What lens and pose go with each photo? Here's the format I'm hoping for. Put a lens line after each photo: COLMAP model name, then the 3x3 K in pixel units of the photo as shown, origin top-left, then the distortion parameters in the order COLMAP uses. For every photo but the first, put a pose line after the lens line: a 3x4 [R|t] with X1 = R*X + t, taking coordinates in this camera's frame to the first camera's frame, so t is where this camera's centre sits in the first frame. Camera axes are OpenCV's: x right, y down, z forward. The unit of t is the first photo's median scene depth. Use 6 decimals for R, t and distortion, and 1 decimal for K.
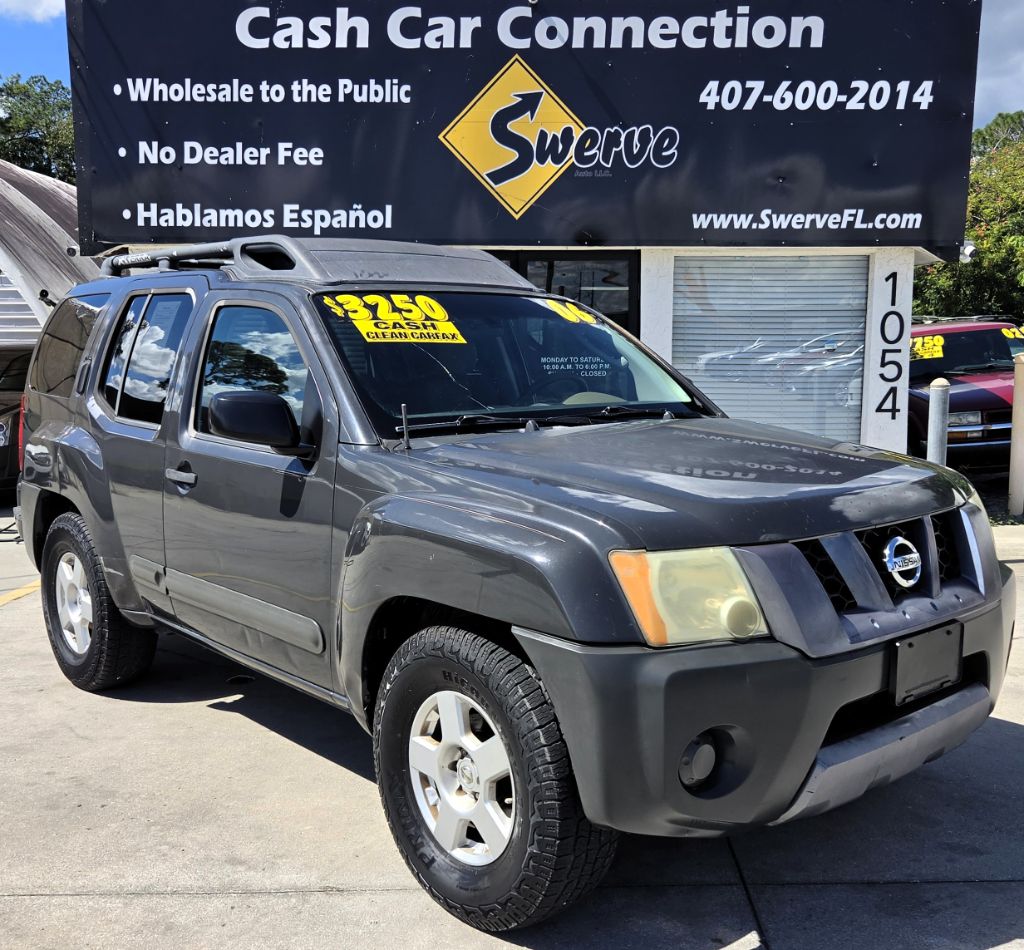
lens RADIAL K [[1093.5, 0, 537.1], [0, 1093.5, 502.7], [0, 0, 1]] dist [0.086658, -0.117527]
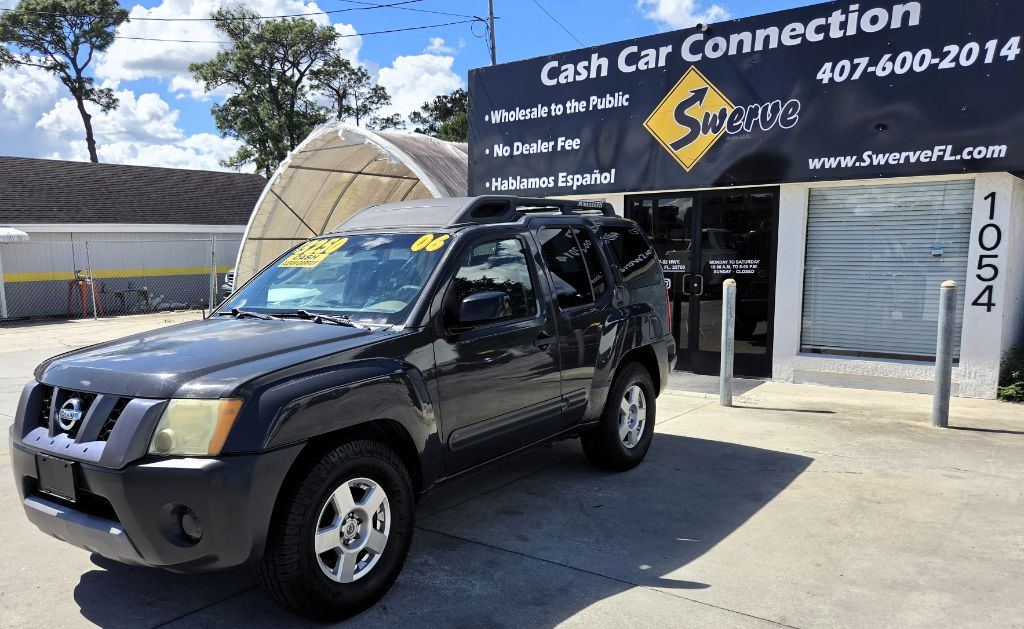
lens RADIAL K [[770.9, 0, 471.2], [0, 770.9, 365.1], [0, 0, 1]] dist [0.065491, -0.056611]
pose [[0.790724, 0.084877, -0.606260, 0.429545], [-0.076171, 0.996287, 0.040134, -0.007904], [0.607416, 0.014445, 0.794253, -0.048374]]
